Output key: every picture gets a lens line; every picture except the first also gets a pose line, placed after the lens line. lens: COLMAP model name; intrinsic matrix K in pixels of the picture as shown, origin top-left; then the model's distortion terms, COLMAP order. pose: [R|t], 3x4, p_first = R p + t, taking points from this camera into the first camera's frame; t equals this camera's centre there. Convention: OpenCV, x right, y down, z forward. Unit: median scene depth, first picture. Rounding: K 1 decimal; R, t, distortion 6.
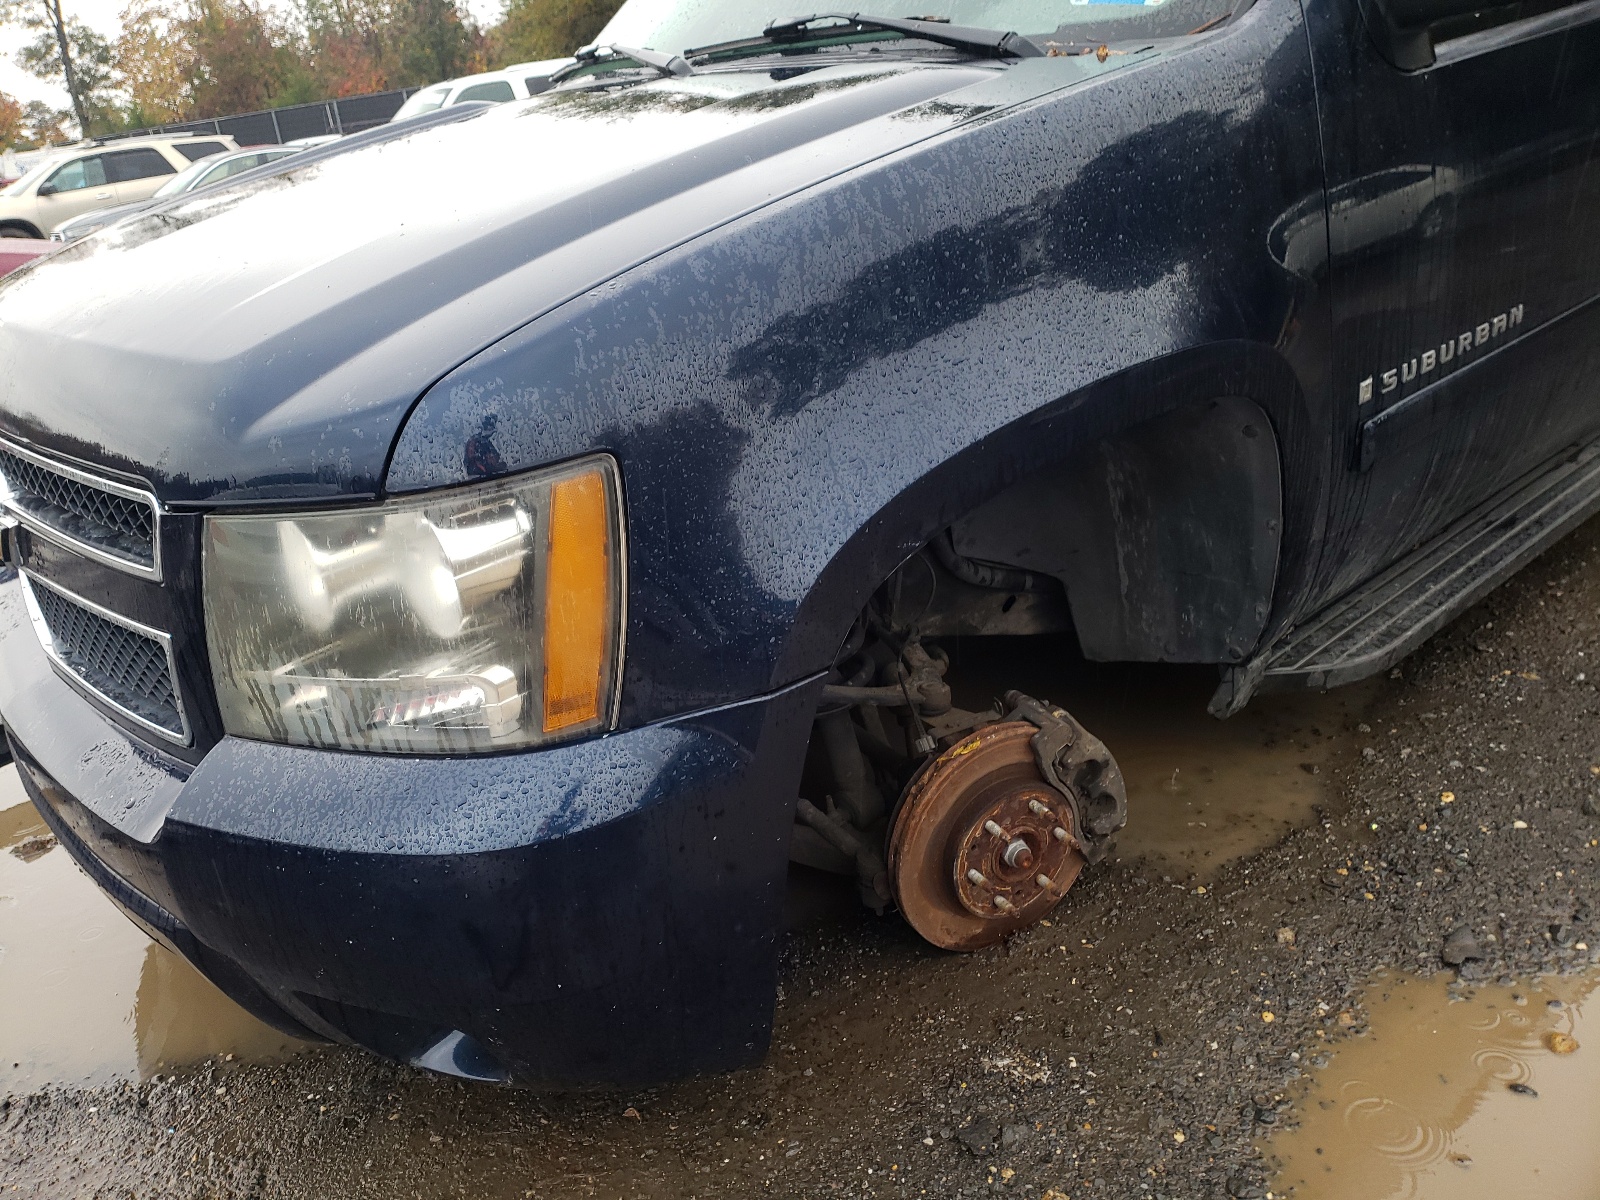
lens RADIAL K [[1169.5, 0, 799.3], [0, 1169.5, 567.8], [0, 0, 1]] dist [0.055111, -0.057623]
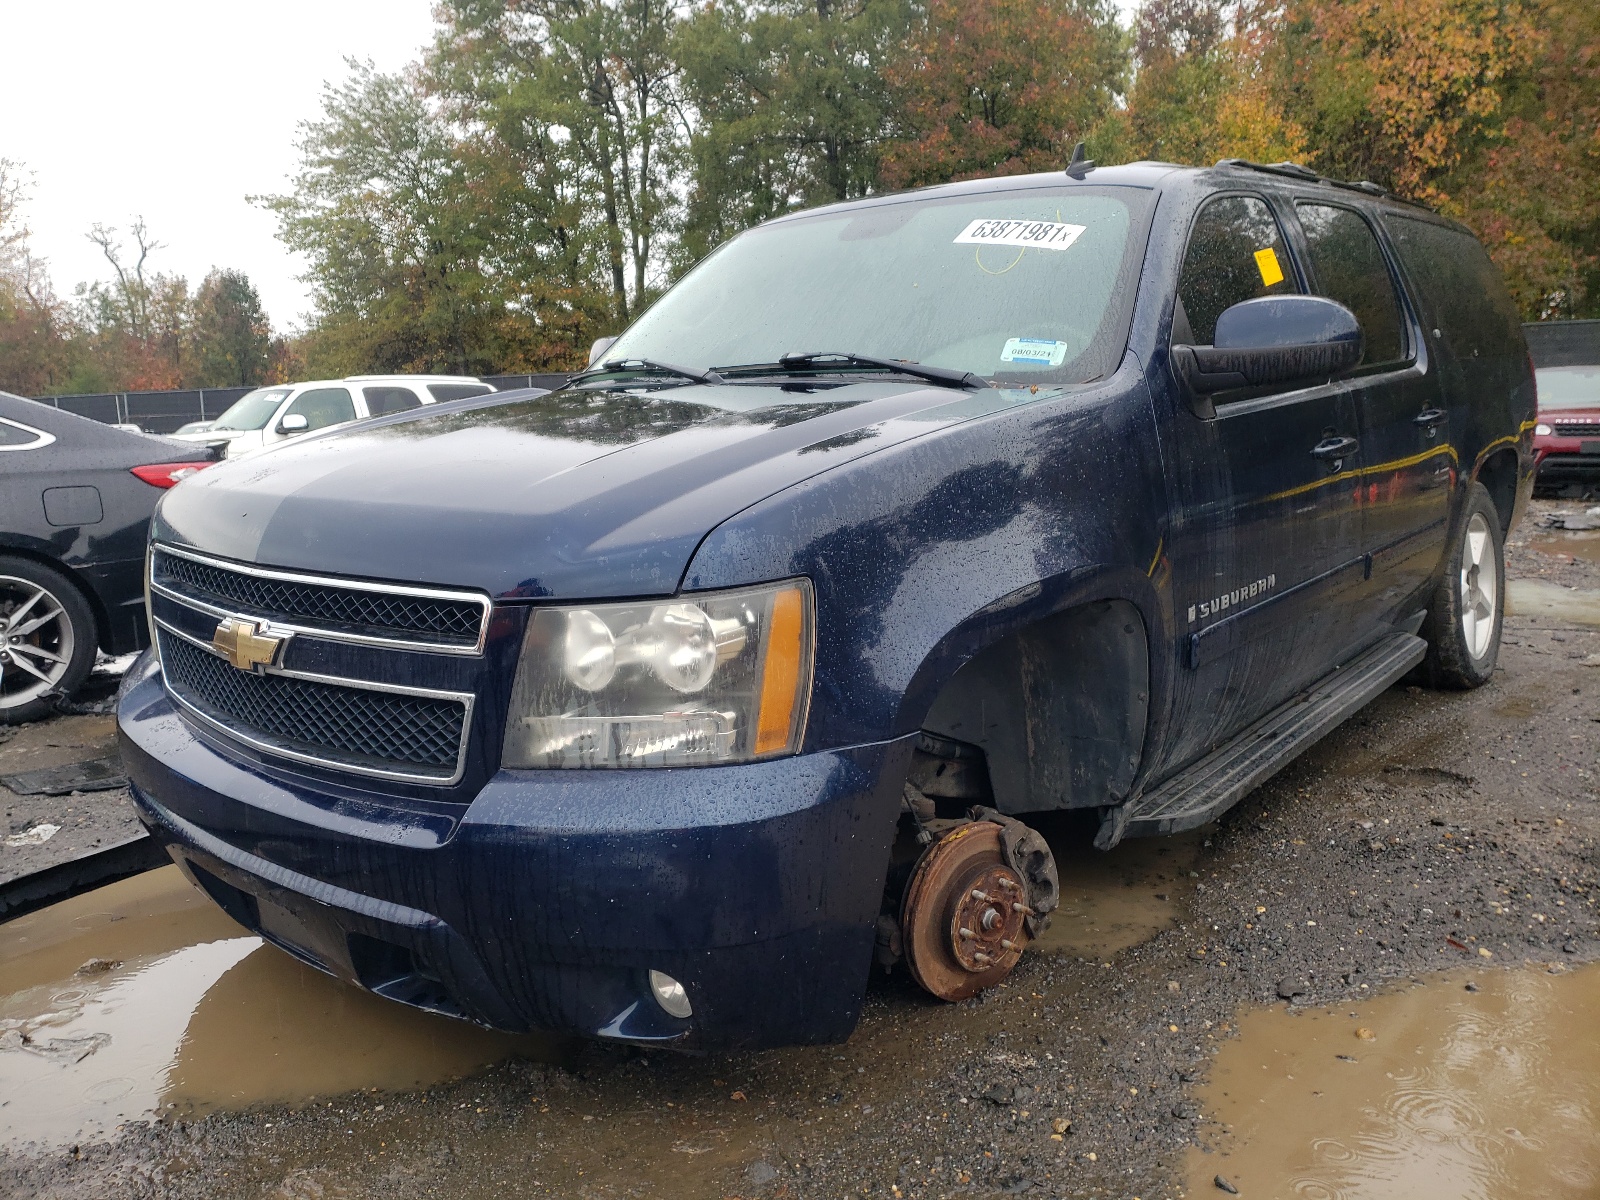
lens RADIAL K [[1213.8, 0, 731.9], [0, 1213.8, 596.5], [0, 0, 1]] dist [0.107508, -0.185786]
pose [[0.982773, 0.064710, 0.173118, -0.371686], [-0.018398, 0.966301, -0.256755, 0.242511], [-0.183899, 0.249147, 0.950845, -0.390737]]
